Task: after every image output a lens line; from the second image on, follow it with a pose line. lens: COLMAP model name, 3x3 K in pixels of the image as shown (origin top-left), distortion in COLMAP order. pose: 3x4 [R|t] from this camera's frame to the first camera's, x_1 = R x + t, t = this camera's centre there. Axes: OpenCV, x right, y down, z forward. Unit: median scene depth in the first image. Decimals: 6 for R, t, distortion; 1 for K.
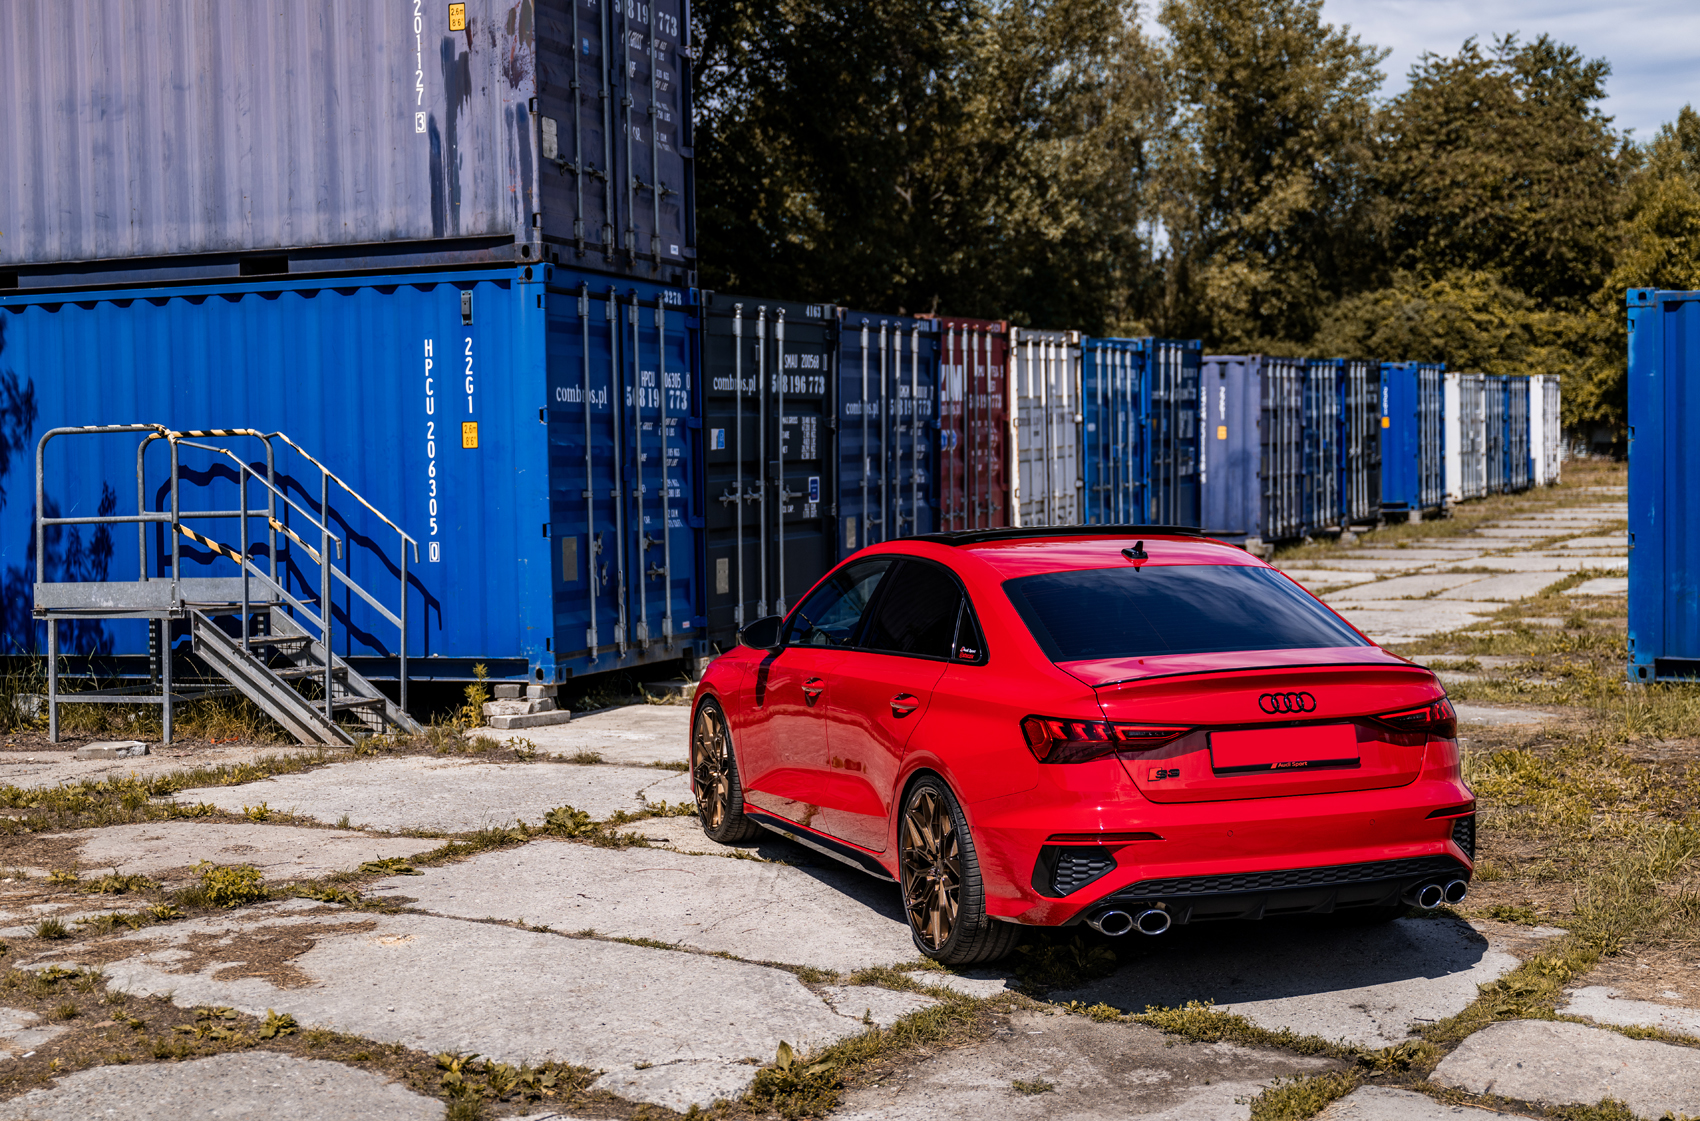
lens RADIAL K [[2334.6, 0, 854.2], [0, 2334.6, 613.9], [0, 0, 1]] dist [-0.053579, 0.000000]
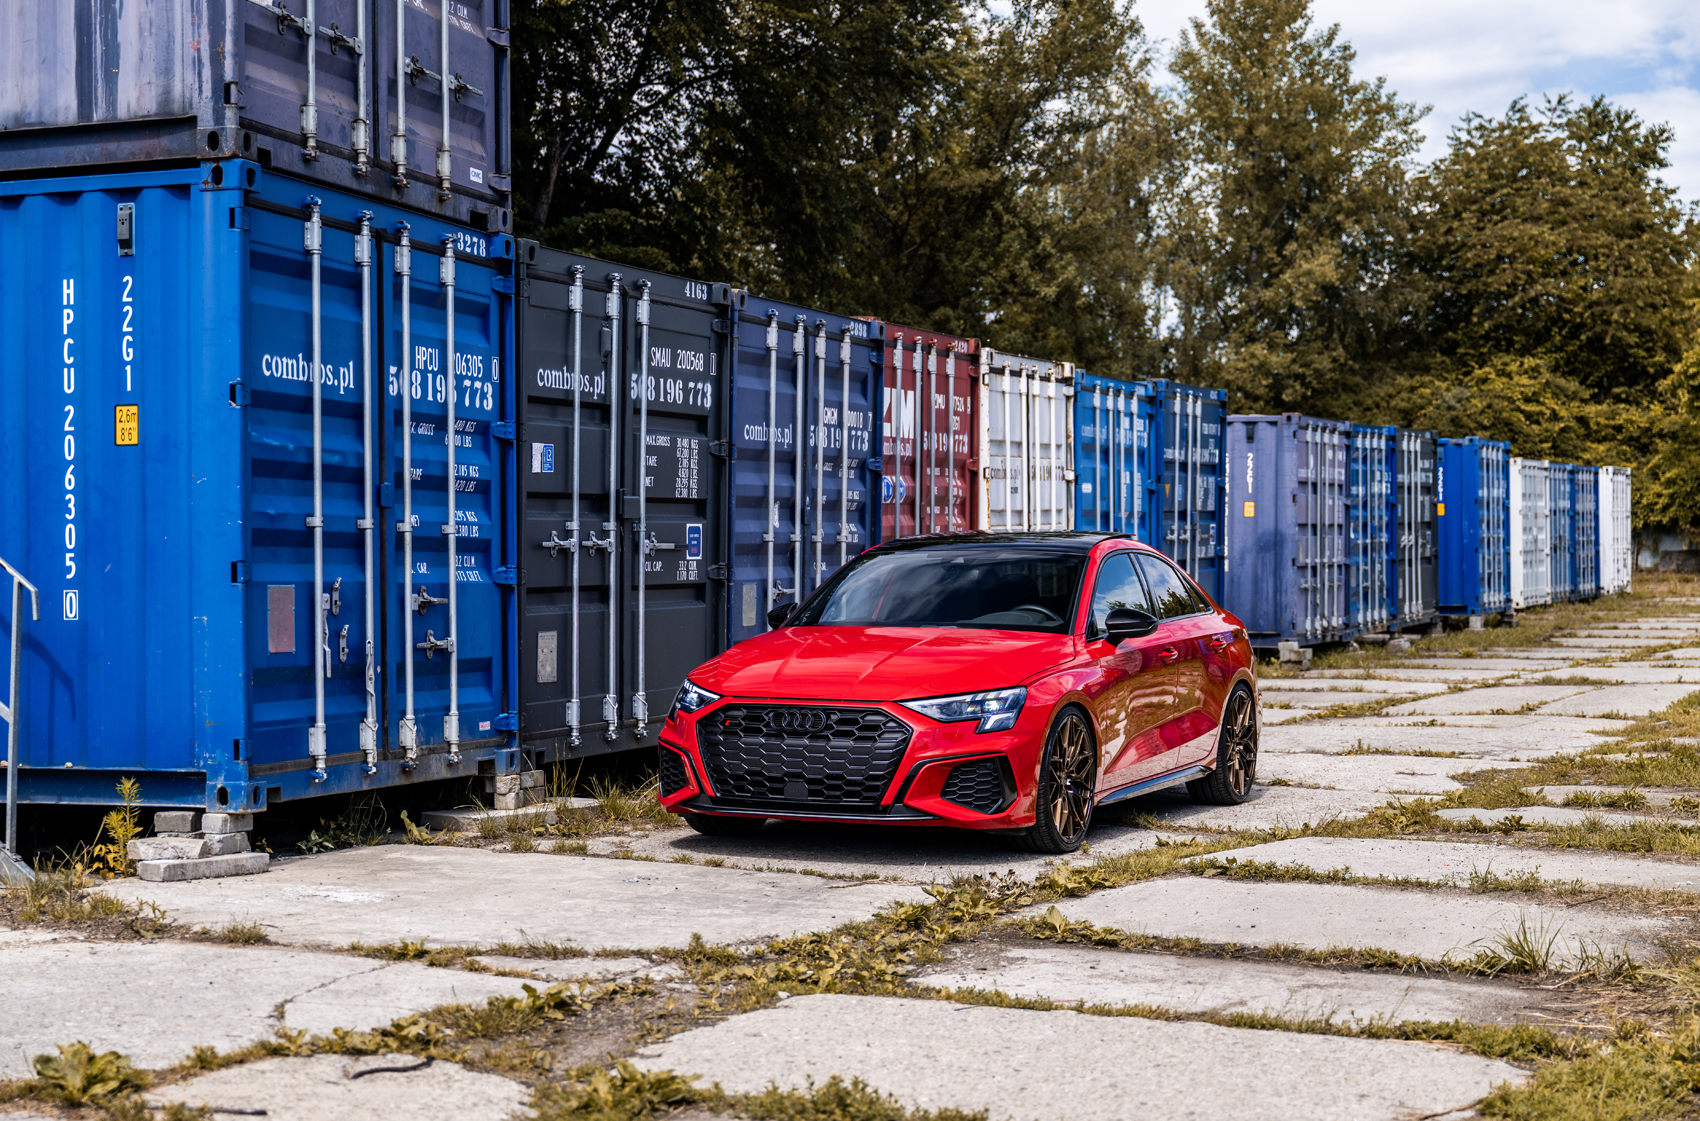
lens RADIAL K [[2647.4, 0, 859.0], [0, 2647.4, 568.5], [0, 0, 1]] dist [-0.026339, 0.000000]
pose [[0.999812, 0.013095, 0.014297, 0.016382], [-0.012162, 0.997908, -0.063491, 0.004171], [-0.015099, 0.063305, 0.997880, 0.149319]]
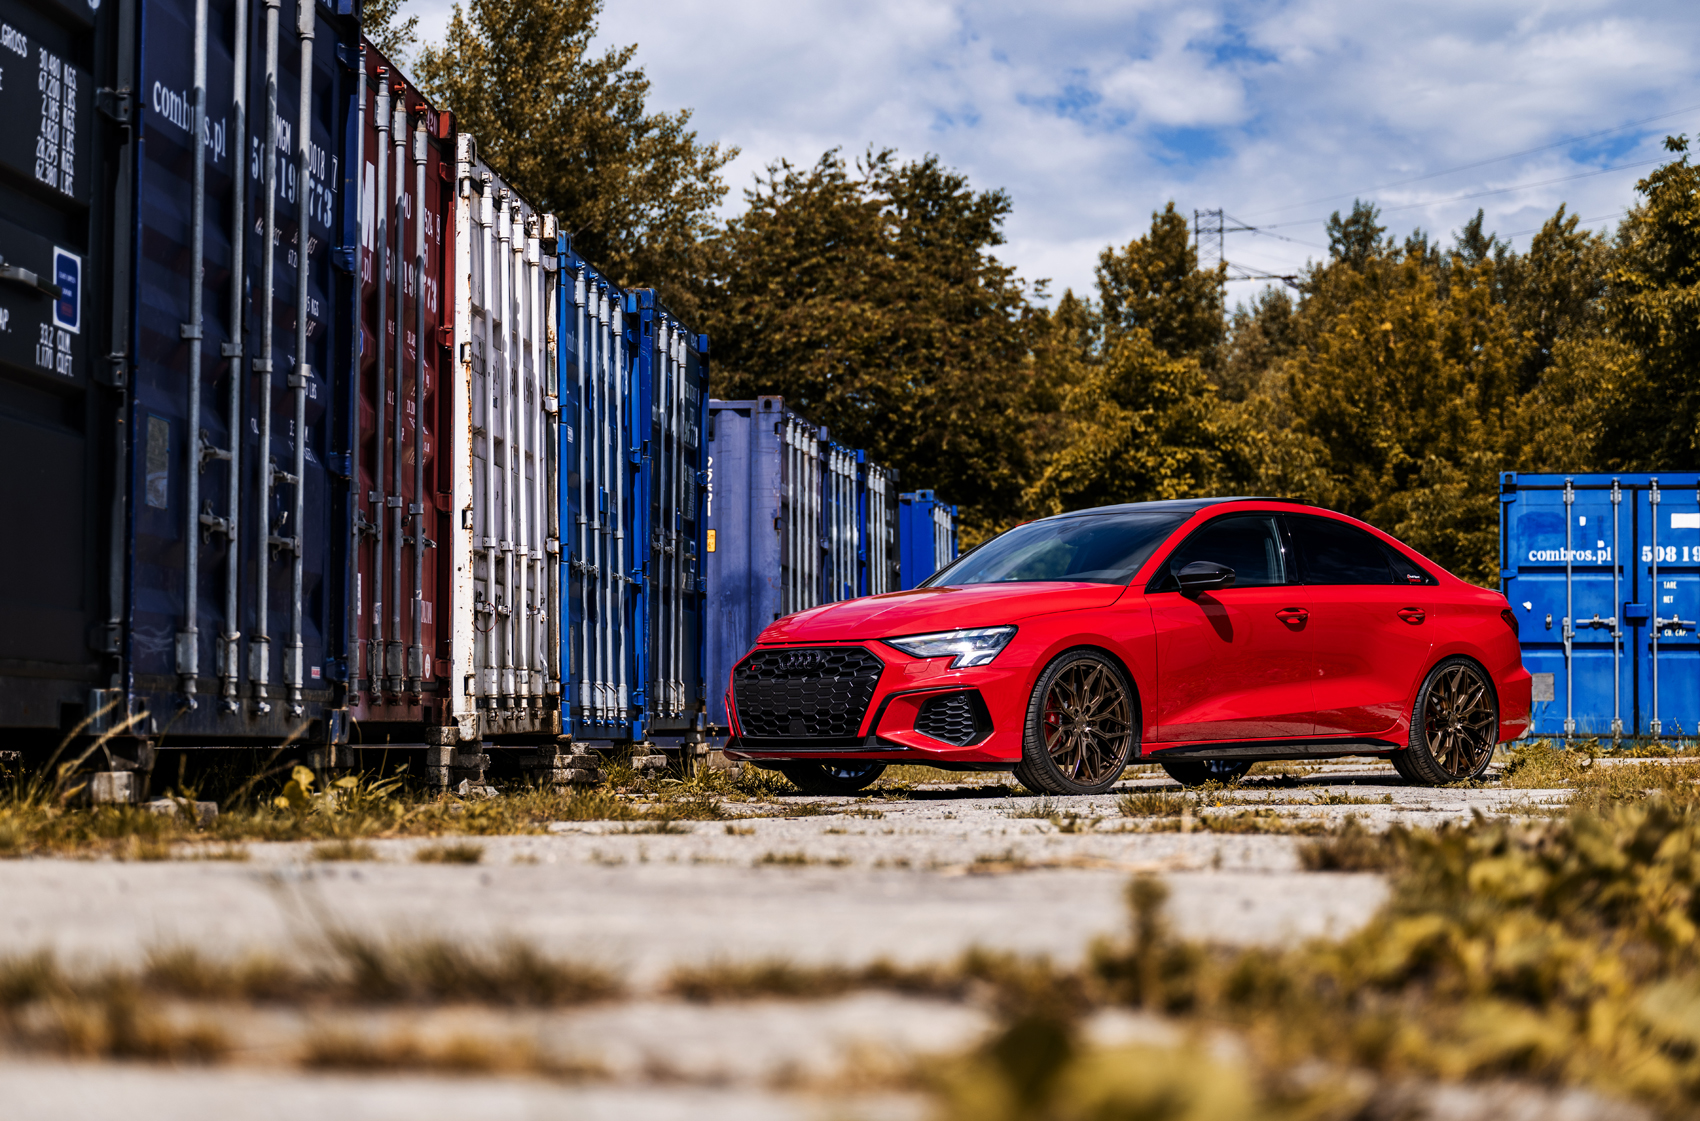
lens RADIAL K [[3379.1, 0, 848.2], [0, 3379.1, 559.3], [0, 0, 1]] dist [-0.328190, 0.000000]
pose [[0.965248, 0.023065, 0.260315, -0.022175], [0.007283, 0.993336, -0.115020, 0.026677], [-0.261233, 0.112919, 0.958648, 0.398905]]
